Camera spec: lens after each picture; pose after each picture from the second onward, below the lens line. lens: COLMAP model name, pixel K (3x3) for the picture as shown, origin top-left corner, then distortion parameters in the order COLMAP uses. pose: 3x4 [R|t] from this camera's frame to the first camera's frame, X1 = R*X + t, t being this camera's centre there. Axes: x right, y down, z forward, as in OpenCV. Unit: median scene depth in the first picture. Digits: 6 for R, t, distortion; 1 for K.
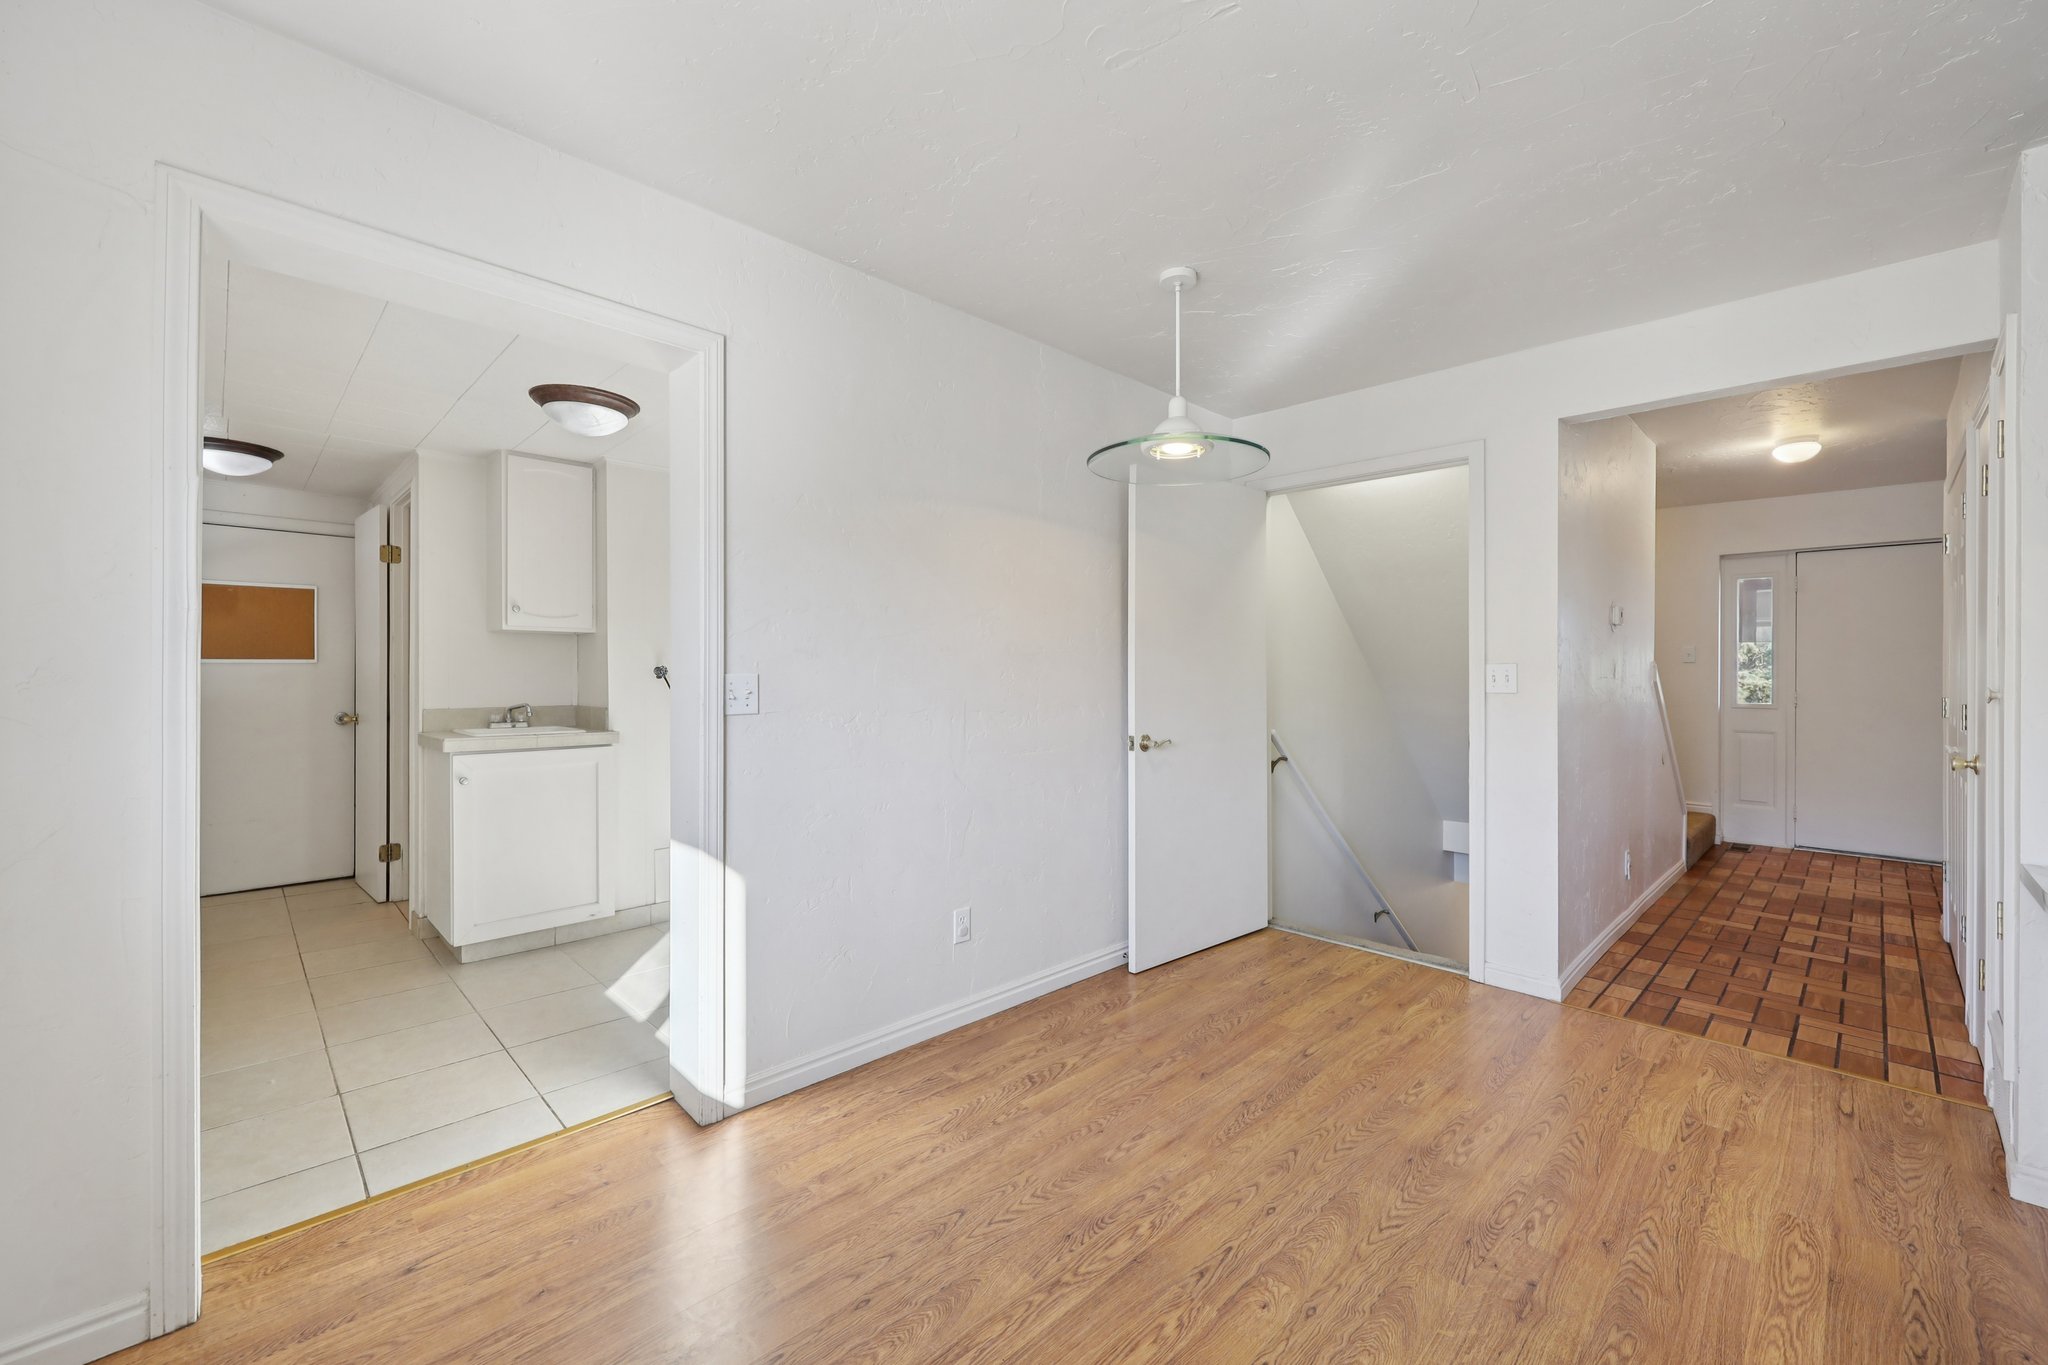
lens RADIAL K [[824.5, 0, 1022.2], [0, 824.5, 689.3], [0, 0, 1]] dist [0.012672, -0.000373]
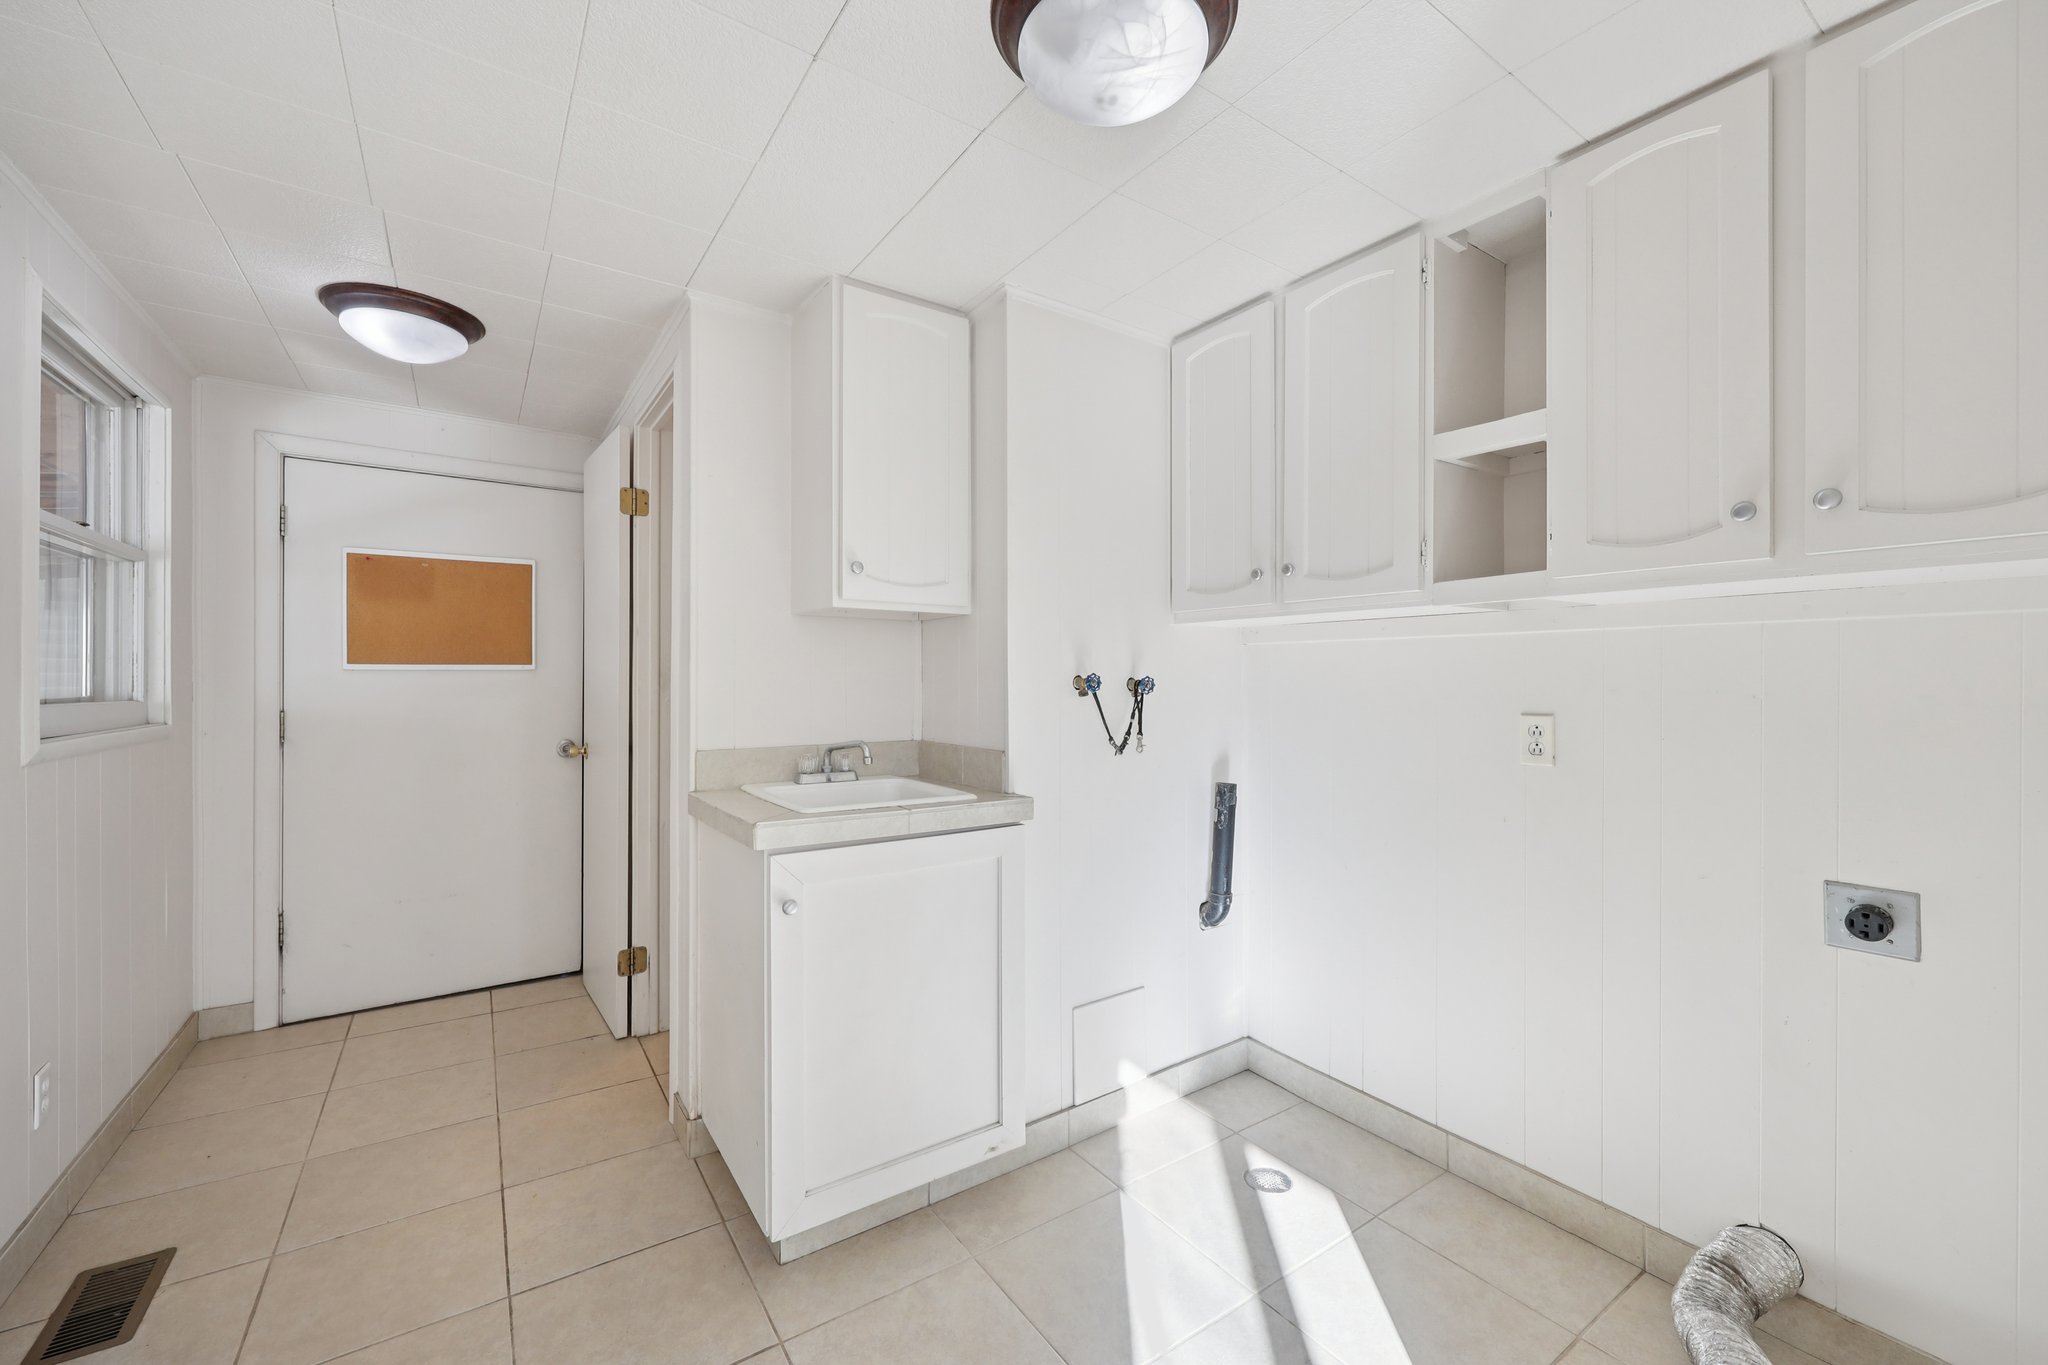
lens RADIAL K [[824.5, 0, 1038.5], [0, 824.5, 691.5], [0, 0, 1]] dist [0.012672, -0.000373]
pose [[0.986914, 0.001573, -0.161238, -0.381841], [-0.001728, 0.999998, -0.000825, -0.015851], [0.161236, 0.001092, 0.986915, 0.457553]]
